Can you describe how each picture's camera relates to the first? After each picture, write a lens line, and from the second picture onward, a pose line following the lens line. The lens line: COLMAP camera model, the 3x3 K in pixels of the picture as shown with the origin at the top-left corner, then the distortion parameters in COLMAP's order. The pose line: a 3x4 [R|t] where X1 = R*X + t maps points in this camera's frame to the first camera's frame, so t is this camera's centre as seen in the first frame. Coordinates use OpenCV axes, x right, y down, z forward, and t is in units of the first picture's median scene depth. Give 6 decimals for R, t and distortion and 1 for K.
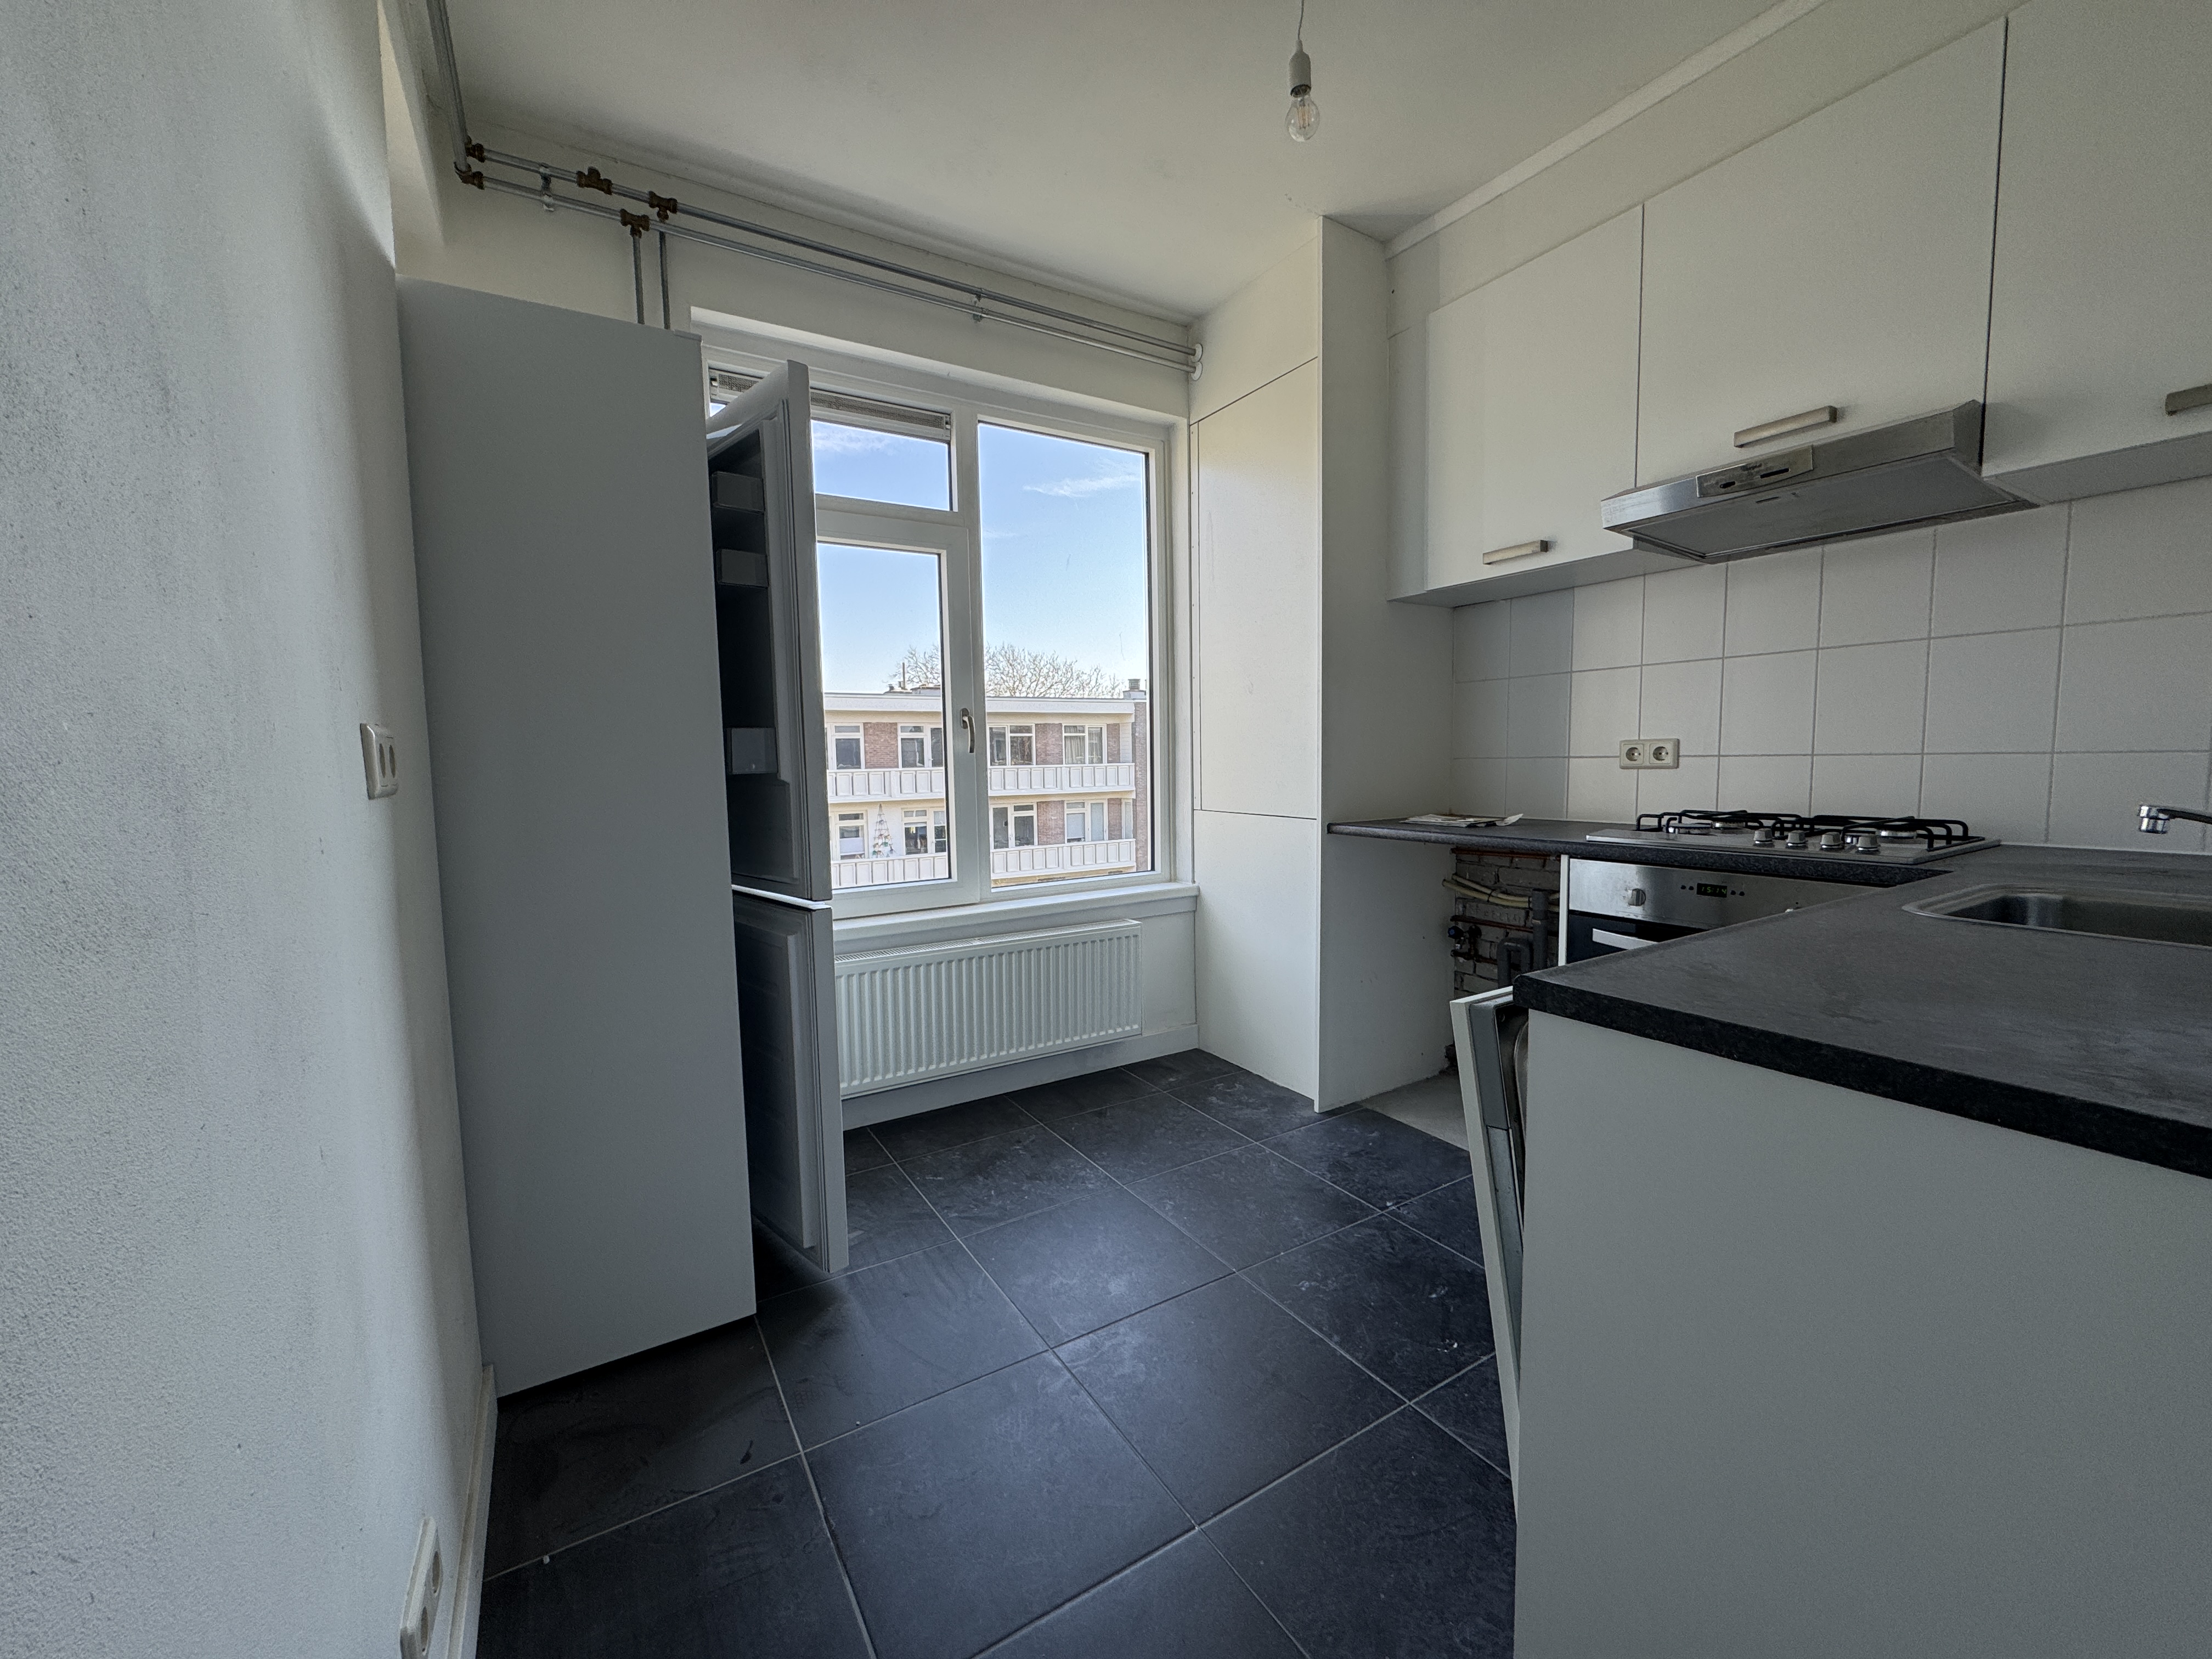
lens RADIAL K [[878.9, 0, 1103.7], [0, 878.9, 831.0], [0, 0, 1]] dist [-0.000261, -0.000213]
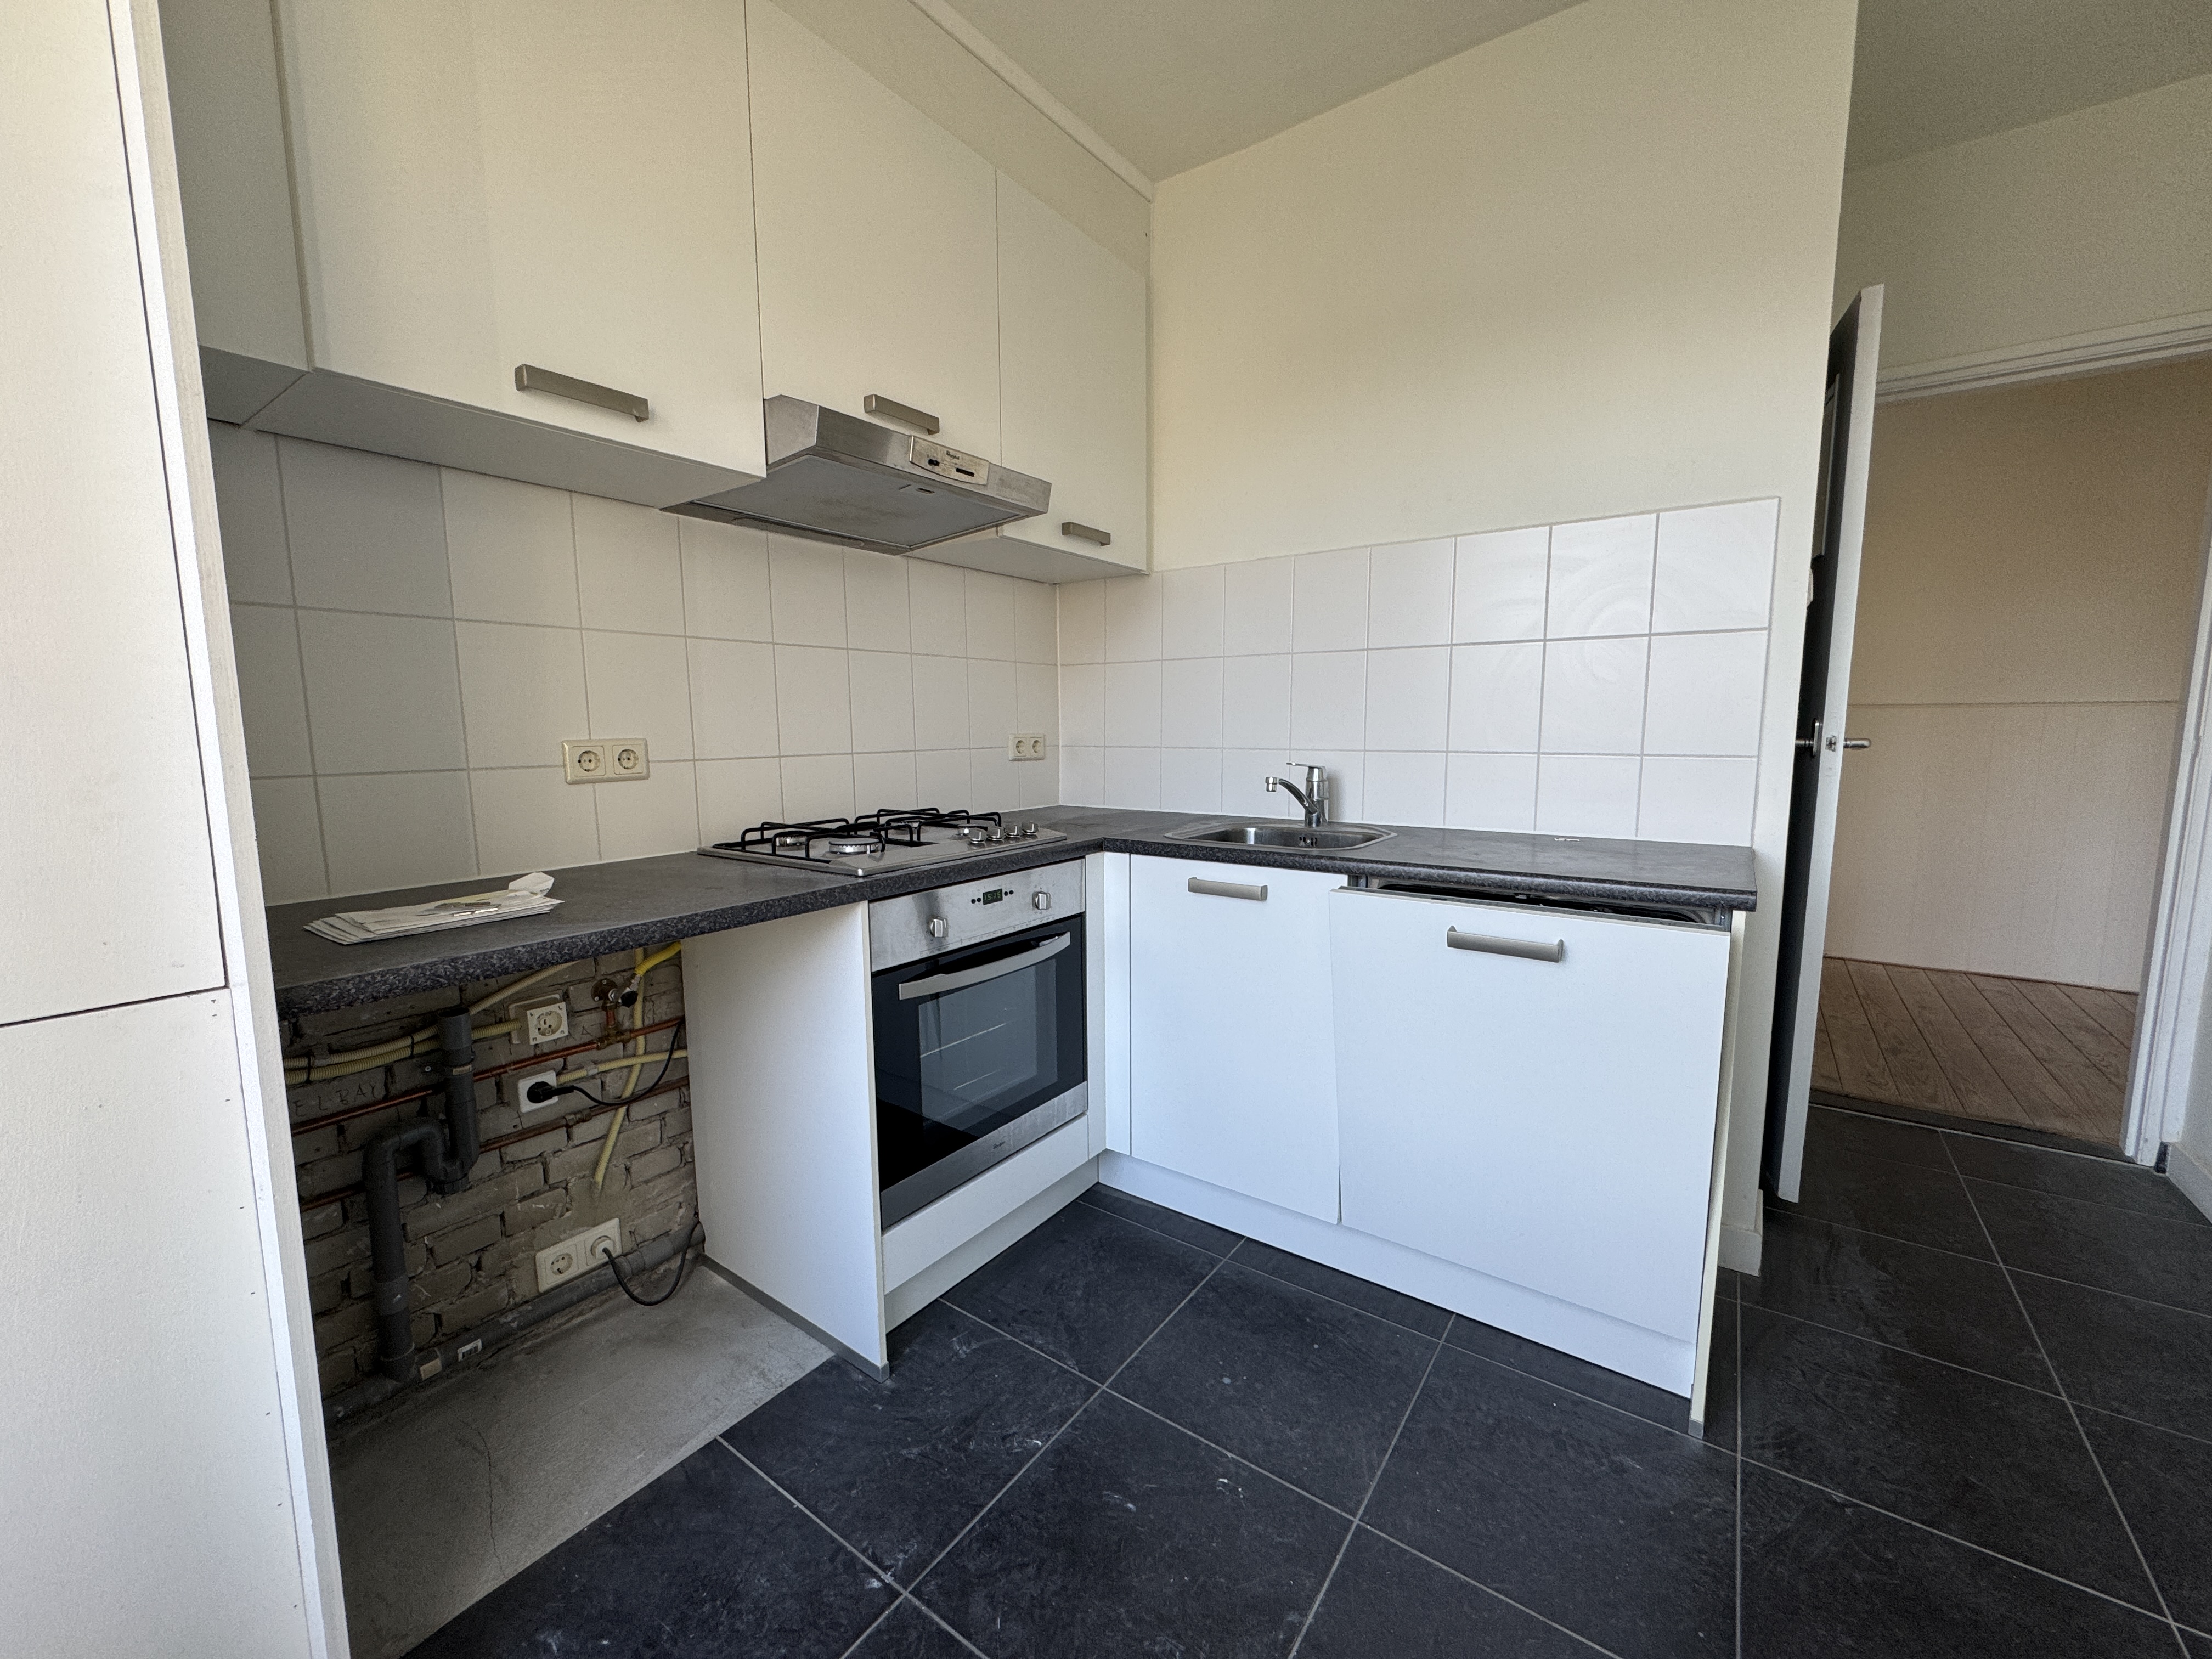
lens RADIAL K [[878.9, 0, 1107.7], [0, 878.9, 826.5], [0, 0, 1]] dist [-0.000261, -0.000213]
pose [[-0.391080, -0.091408, 0.915806, -0.068815], [0.087998, 0.986783, 0.136070, -0.037804], [-0.916140, 0.133804, -0.377867, 0.360083]]
